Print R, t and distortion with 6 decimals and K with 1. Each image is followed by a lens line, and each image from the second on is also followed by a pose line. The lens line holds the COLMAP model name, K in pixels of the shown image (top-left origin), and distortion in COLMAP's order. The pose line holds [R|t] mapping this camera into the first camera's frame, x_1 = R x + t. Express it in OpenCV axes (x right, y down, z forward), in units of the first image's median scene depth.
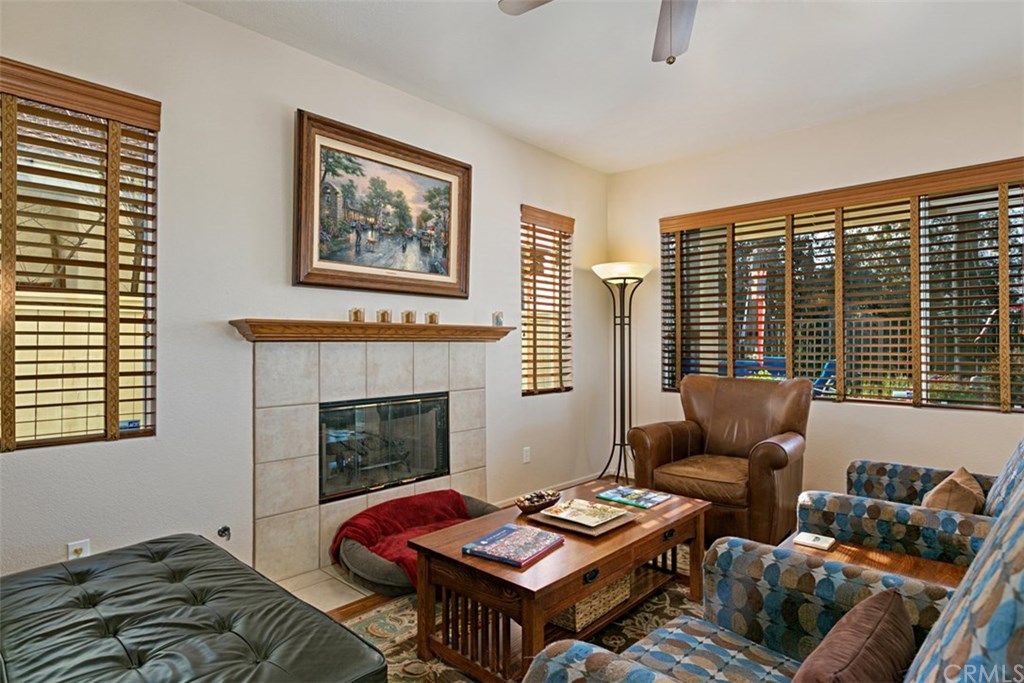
lens RADIAL K [[552.7, 0, 510.4], [0, 552.7, 344.9], [0, 0, 1]] dist [0.002116, -0.000814]
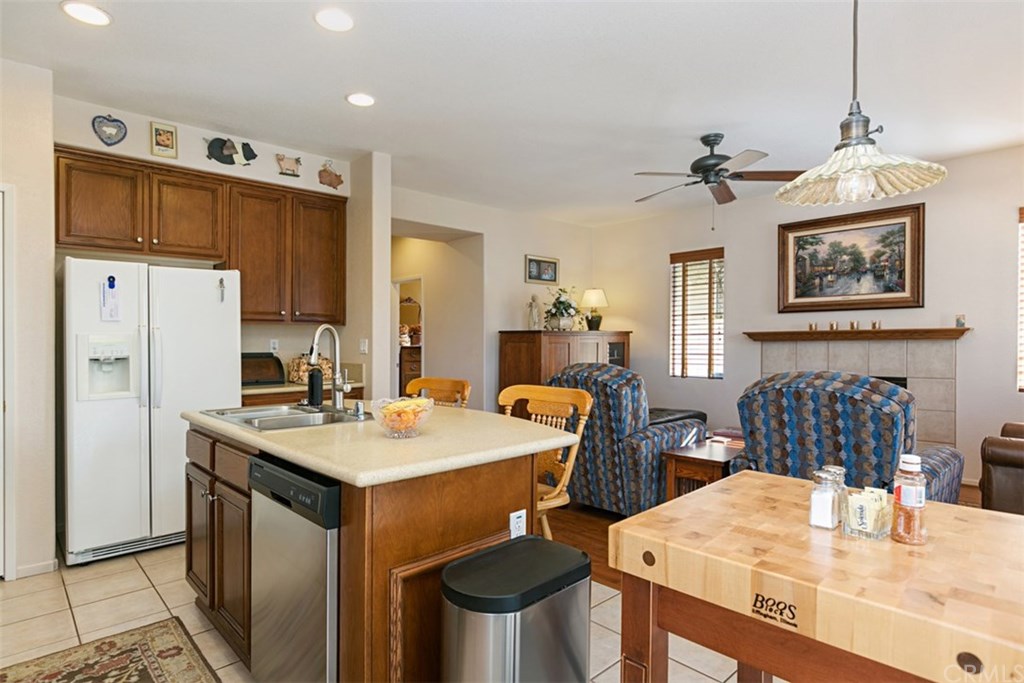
lens RADIAL K [[552.7, 0, 510.4], [0, 552.7, 343.5], [0, 0, 1]] dist [0.002116, -0.000814]
pose [[-0.060655, 0.002959, -0.998154, 1.380939], [0.004216, 0.999987, 0.002709, -0.007818], [0.998150, -0.004044, -0.060666, 0.131417]]
